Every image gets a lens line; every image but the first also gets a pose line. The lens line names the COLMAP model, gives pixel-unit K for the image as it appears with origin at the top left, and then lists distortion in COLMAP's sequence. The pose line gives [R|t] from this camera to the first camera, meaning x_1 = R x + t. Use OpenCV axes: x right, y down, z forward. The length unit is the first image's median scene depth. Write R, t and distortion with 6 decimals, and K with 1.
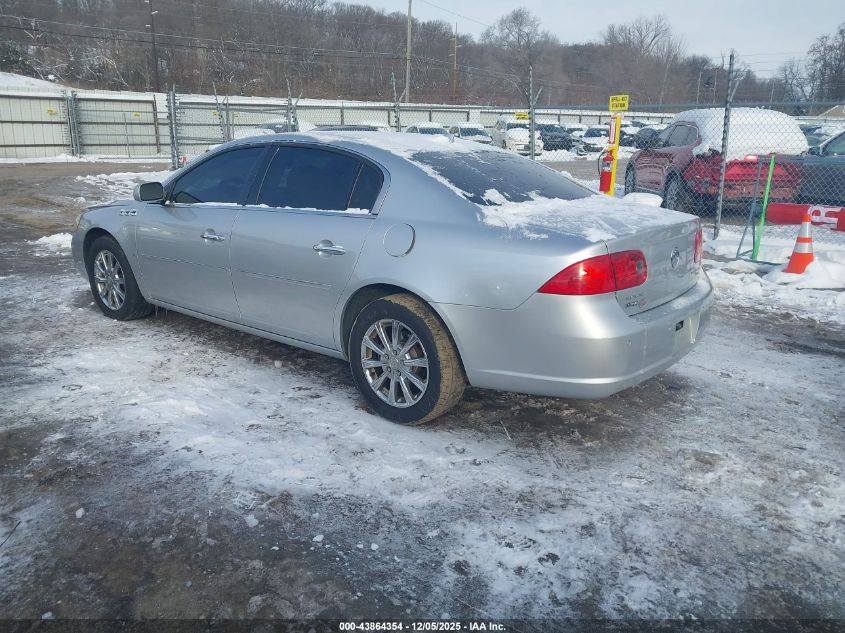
lens RADIAL K [[650.9, 0, 438.8], [0, 650.9, 313.4], [0, 0, 1]] dist [0.045365, -0.030167]
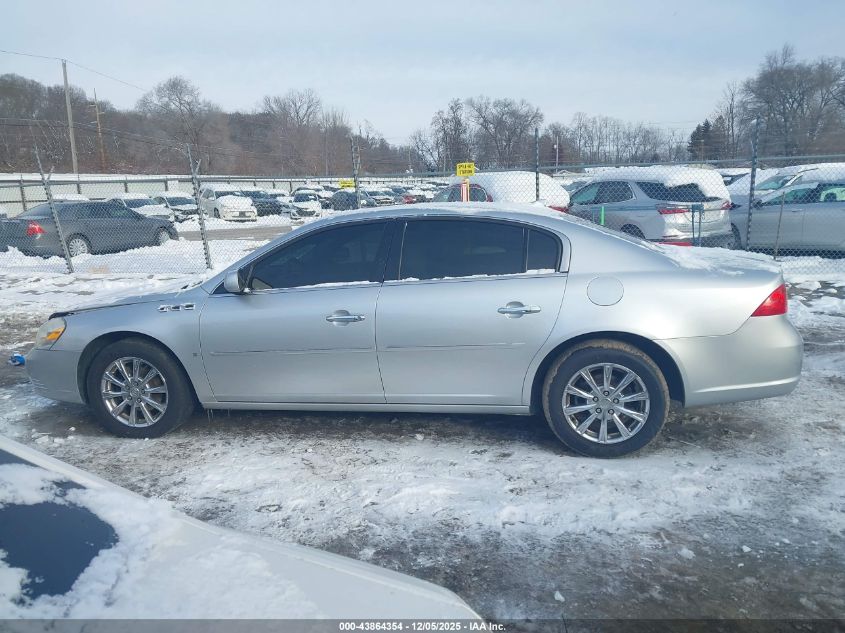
lens RADIAL K [[650.9, 0, 426.8], [0, 650.9, 317.5], [0, 0, 1]] dist [0.045365, -0.030167]
pose [[0.886511, -0.128555, 0.444491, -0.136861], [0.166908, 0.984800, -0.048065, -0.010785], [-0.431556, 0.116800, 0.894493, 0.020781]]
